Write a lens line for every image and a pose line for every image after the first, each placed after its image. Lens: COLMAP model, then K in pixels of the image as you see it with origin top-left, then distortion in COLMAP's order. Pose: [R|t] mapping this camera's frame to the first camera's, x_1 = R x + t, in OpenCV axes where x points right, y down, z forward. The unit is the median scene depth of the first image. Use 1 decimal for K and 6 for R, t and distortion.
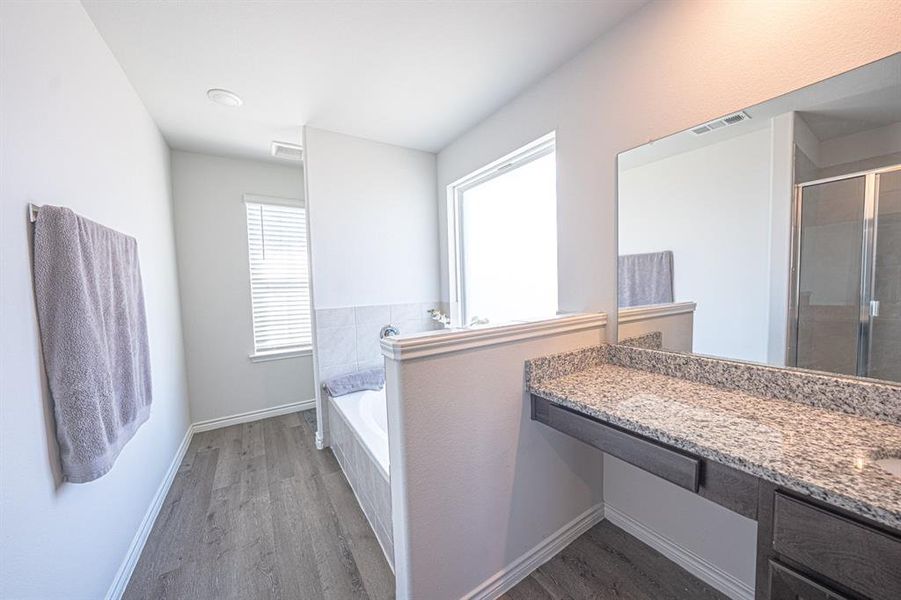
lens RADIAL K [[308.4, 0, 450.5], [0, 308.4, 299.8], [0, 0, 1]] dist [-0.028467, 0.005278]
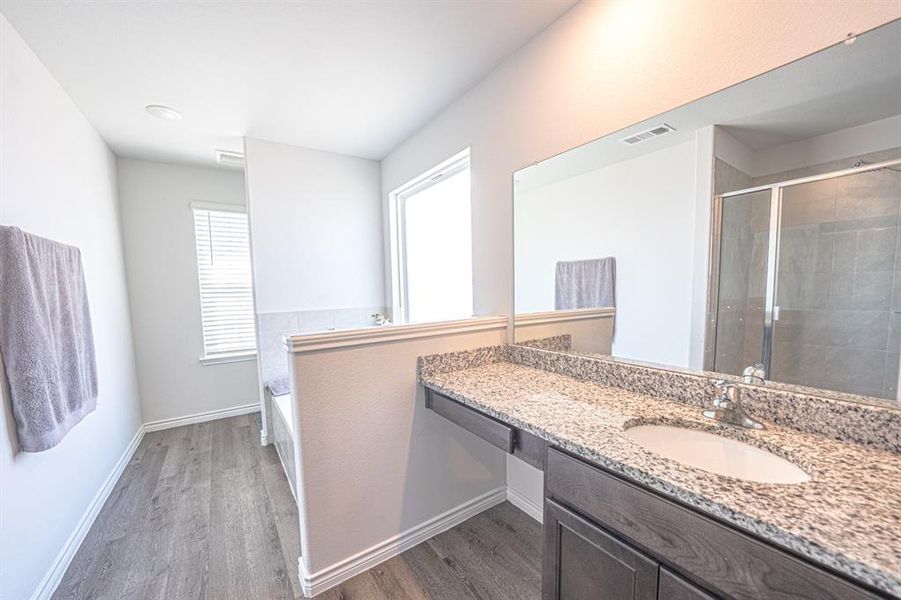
lens RADIAL K [[327.1, 0, 432.5], [0, 327.1, 314.5], [0, 0, 1]] dist [-0.026066, 0.004985]
pose [[0.999967, 0.001803, 0.007966, 0.148815], [-0.002022, 0.999617, 0.027609, 0.002837], [-0.007914, -0.027624, 0.999587, -0.116607]]
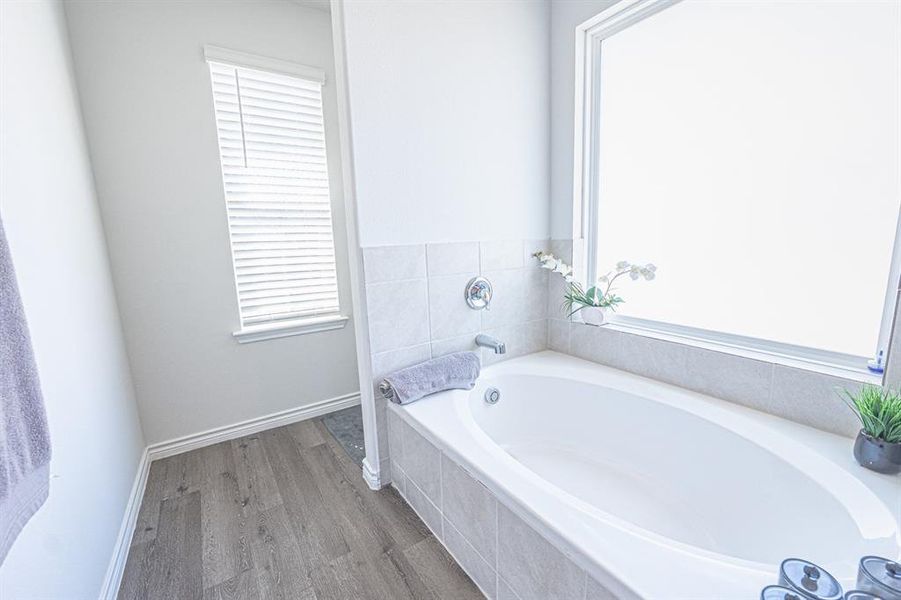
lens RADIAL K [[383.3, 0, 462.8], [0, 383.3, 300.6], [0, 0, 1]] dist [-0.025041, 0.000242]
pose [[0.999772, -0.009242, 0.019226, -0.277210], [0.007041, 0.993733, 0.111554, 0.051654], [-0.020137, -0.111393, 0.993572, 0.320277]]
